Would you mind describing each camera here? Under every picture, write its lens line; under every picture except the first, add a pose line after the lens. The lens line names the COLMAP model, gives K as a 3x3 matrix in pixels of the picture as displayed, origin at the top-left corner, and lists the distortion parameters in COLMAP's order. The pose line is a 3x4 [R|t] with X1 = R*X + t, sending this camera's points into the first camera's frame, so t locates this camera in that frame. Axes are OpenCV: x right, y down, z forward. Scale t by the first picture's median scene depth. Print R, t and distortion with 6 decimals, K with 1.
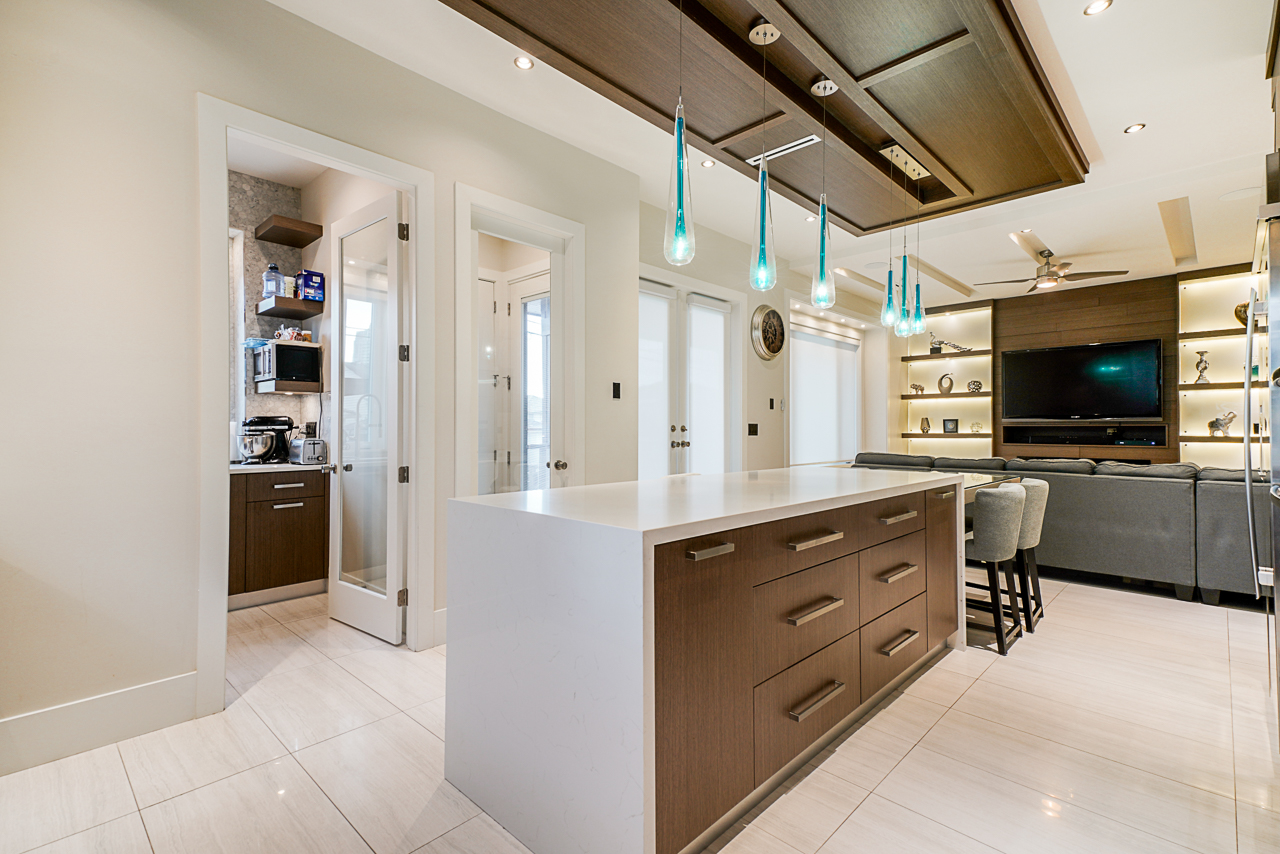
lens RADIAL K [[576.1, 0, 636.0], [0, 576.1, 419.5], [0, 0, 1]] dist [0.043546, 0.000102]
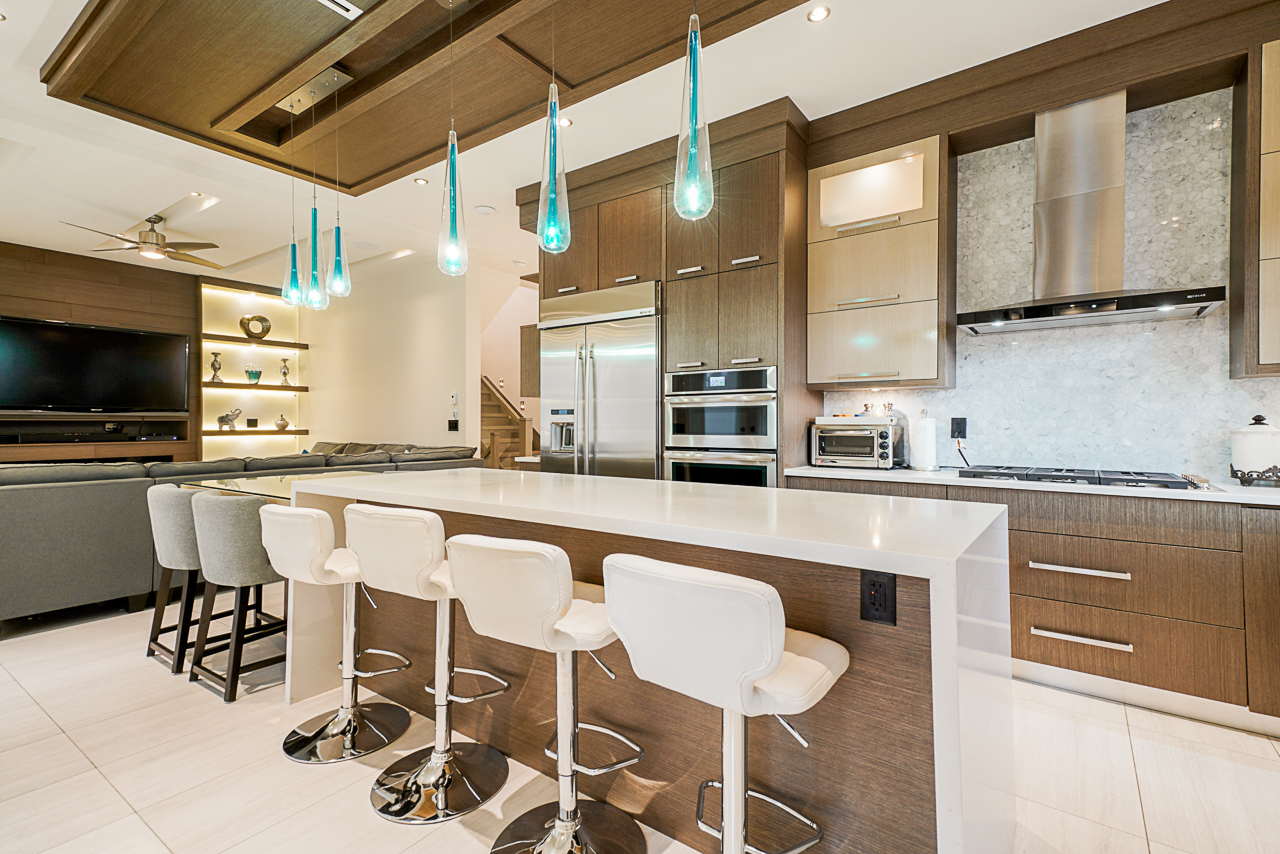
lens RADIAL K [[576.1, 0, 636.0], [0, 576.1, 419.5], [0, 0, 1]] dist [0.043546, 0.000102]
pose [[-0.149155, 0.005726, 0.988797, -0.233355], [-0.014675, 0.999860, -0.008004, 0.005514], [-0.988705, -0.015704, -0.149050, 0.396553]]
